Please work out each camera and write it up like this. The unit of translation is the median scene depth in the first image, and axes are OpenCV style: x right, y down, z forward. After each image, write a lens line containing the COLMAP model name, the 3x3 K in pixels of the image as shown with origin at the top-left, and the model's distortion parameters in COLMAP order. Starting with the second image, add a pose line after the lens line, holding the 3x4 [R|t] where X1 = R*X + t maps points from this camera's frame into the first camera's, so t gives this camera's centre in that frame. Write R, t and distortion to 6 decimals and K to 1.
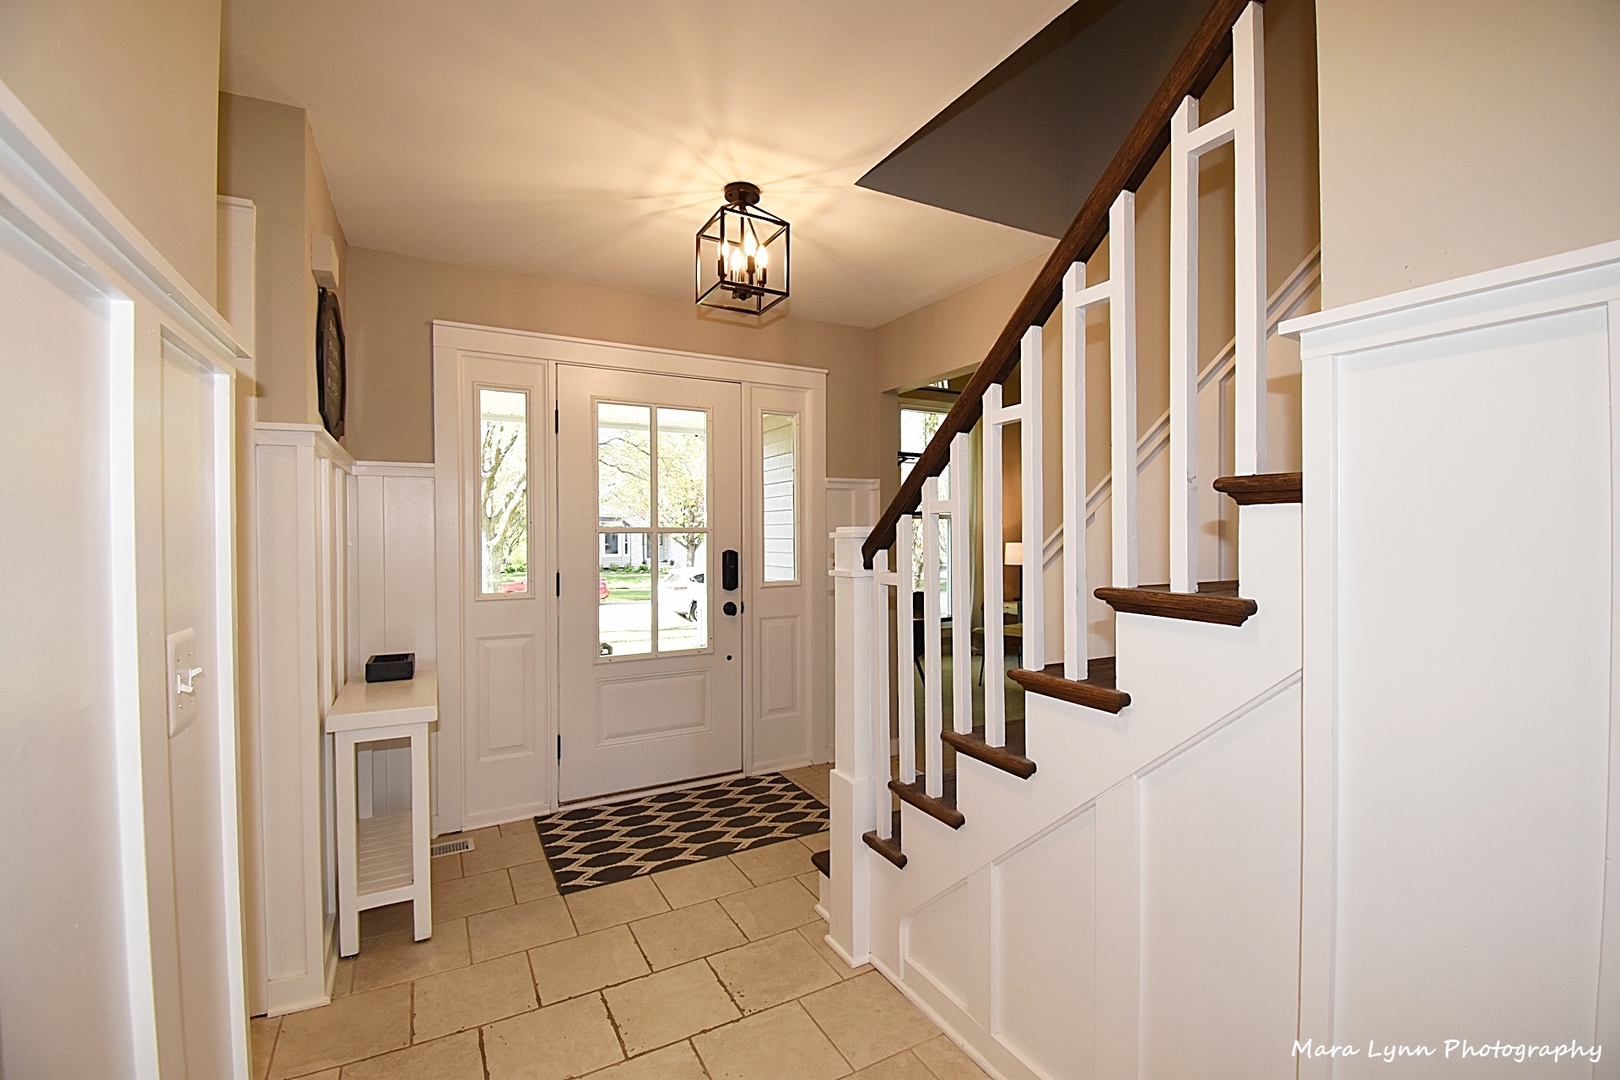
lens RADIAL K [[724.8, 0, 814.6], [0, 724.8, 535.8], [0, 0, 1]] dist [-0.001362, -0.007619]
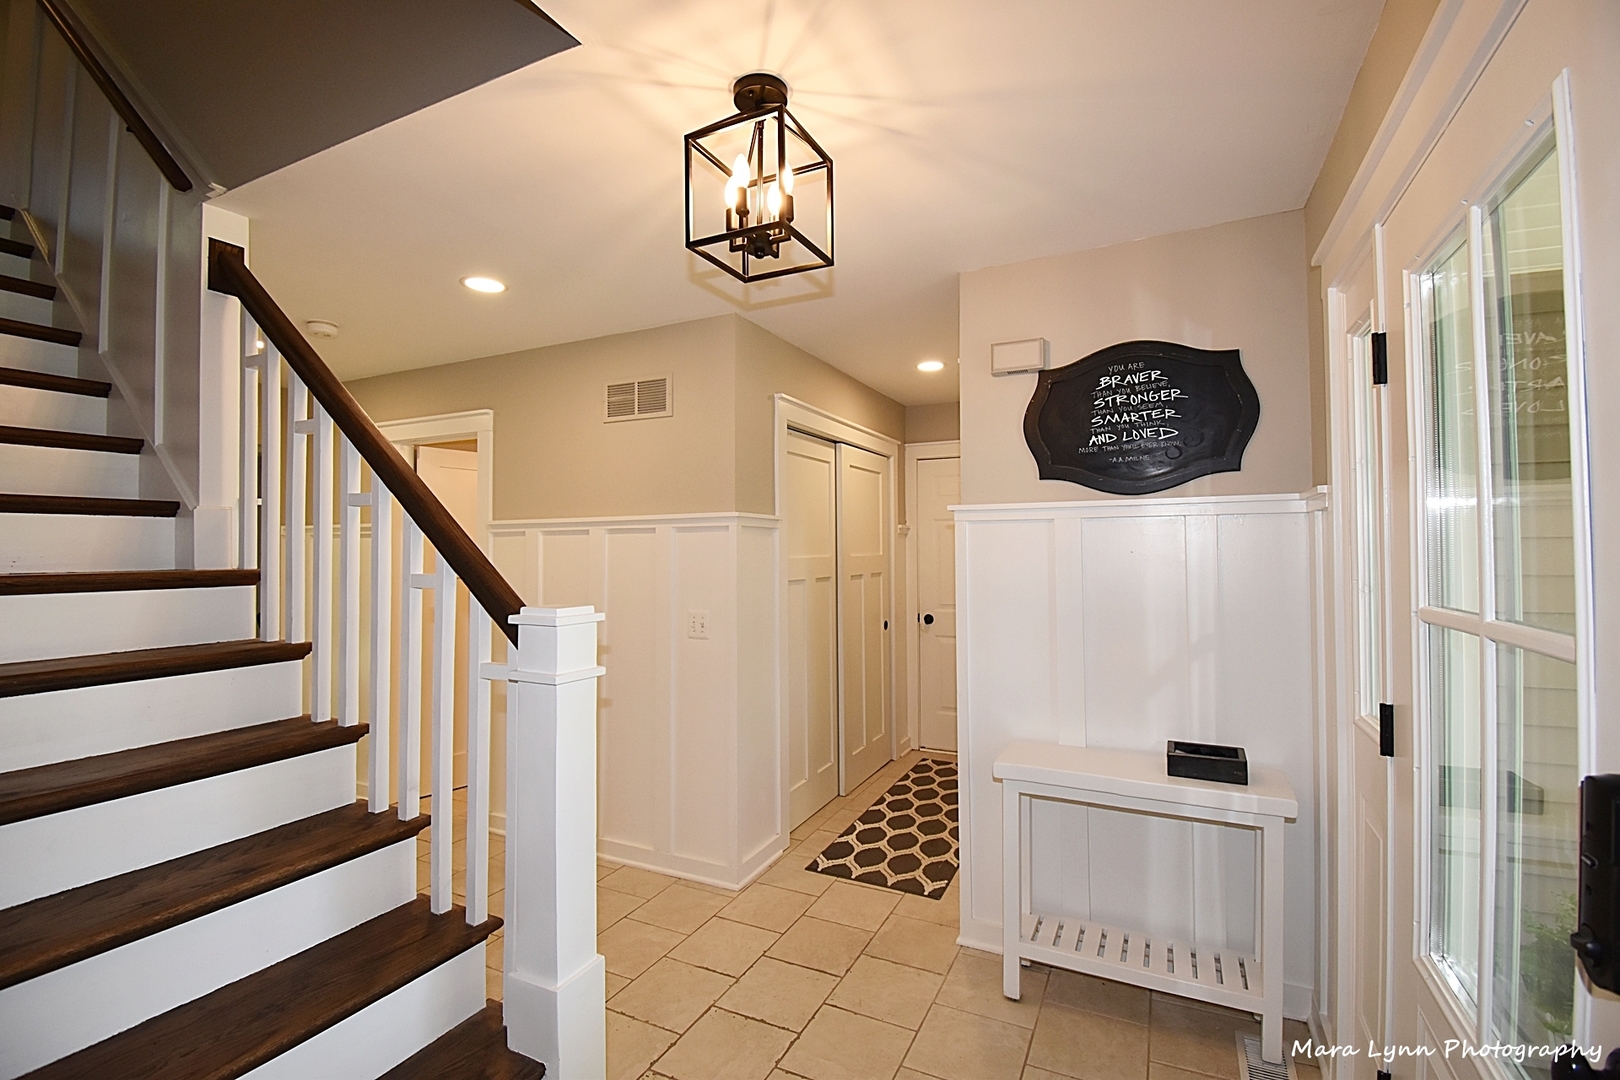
lens RADIAL K [[724.8, 0, 822.2], [0, 724.8, 538.6], [0, 0, 1]] dist [-0.001362, -0.007619]
pose [[-0.821384, -0.006370, -0.570340, 0.244780], [0.000501, 0.999929, -0.011889, -0.064384], [0.570376, -0.010051, -0.821322, 1.681937]]
